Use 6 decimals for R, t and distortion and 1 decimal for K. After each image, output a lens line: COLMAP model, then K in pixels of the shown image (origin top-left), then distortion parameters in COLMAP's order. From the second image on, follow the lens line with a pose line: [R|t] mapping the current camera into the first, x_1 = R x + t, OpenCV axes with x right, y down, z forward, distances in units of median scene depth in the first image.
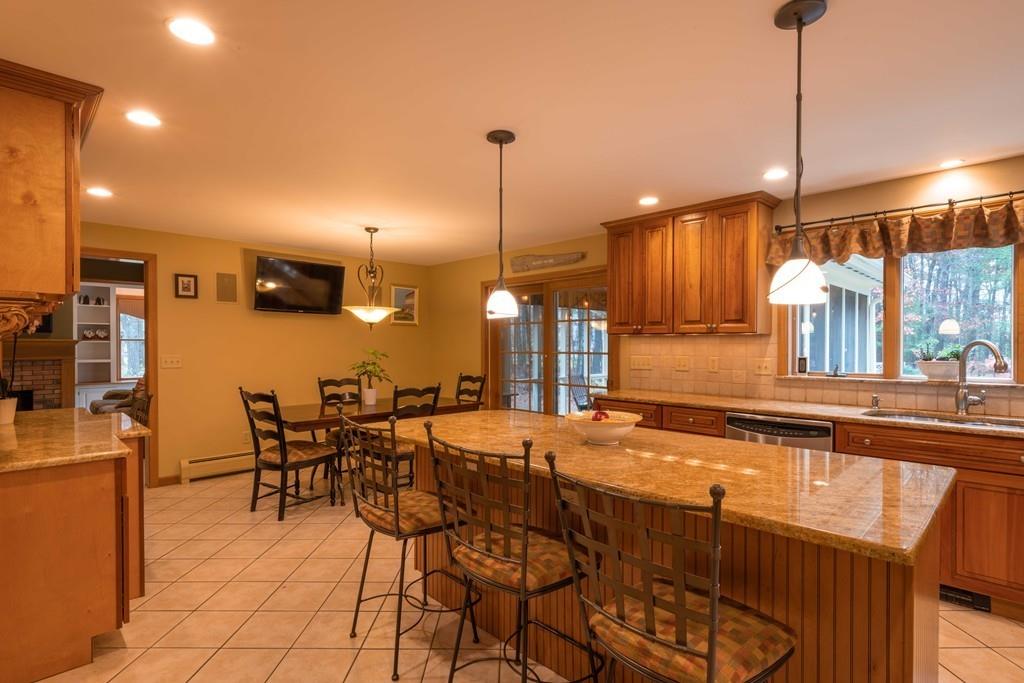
lens RADIAL K [[503.3, 0, 511.7], [0, 503.3, 353.3], [0, 0, 1]] dist [0.008635, -0.001655]
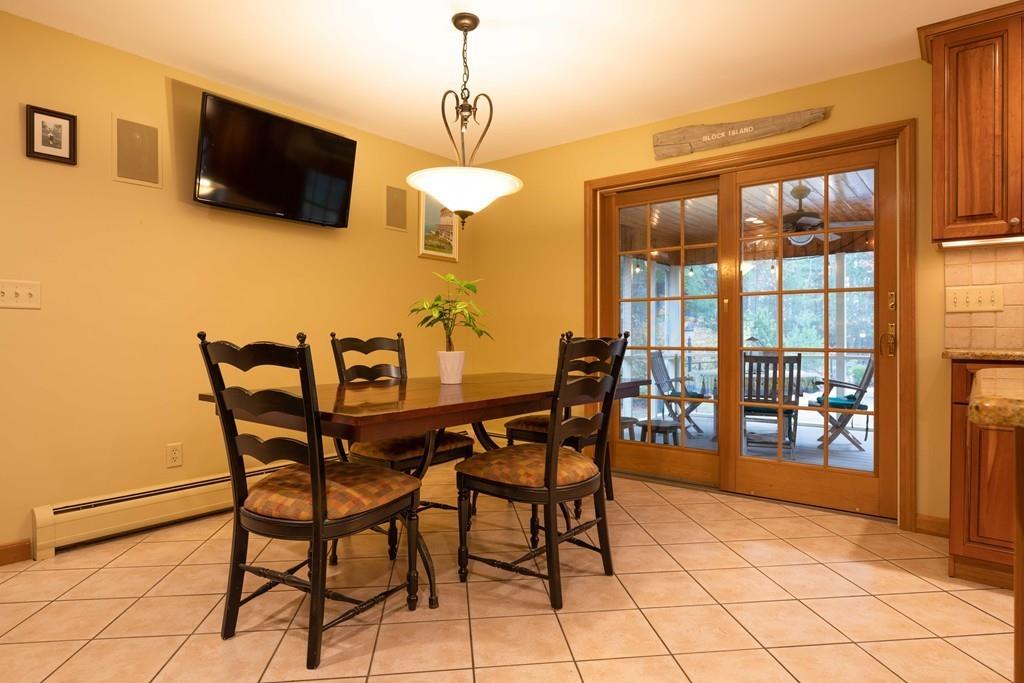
lens RADIAL K [[587.6, 0, 511.6], [0, 587.6, 336.3], [0, 0, 1]] dist [-0.003961, 0.002532]
pose [[0.993386, 0.001104, 0.114816, -0.287735], [0.000776, 0.999866, -0.016328, 0.064862], [-0.114818, 0.016309, 0.993253, 0.420175]]
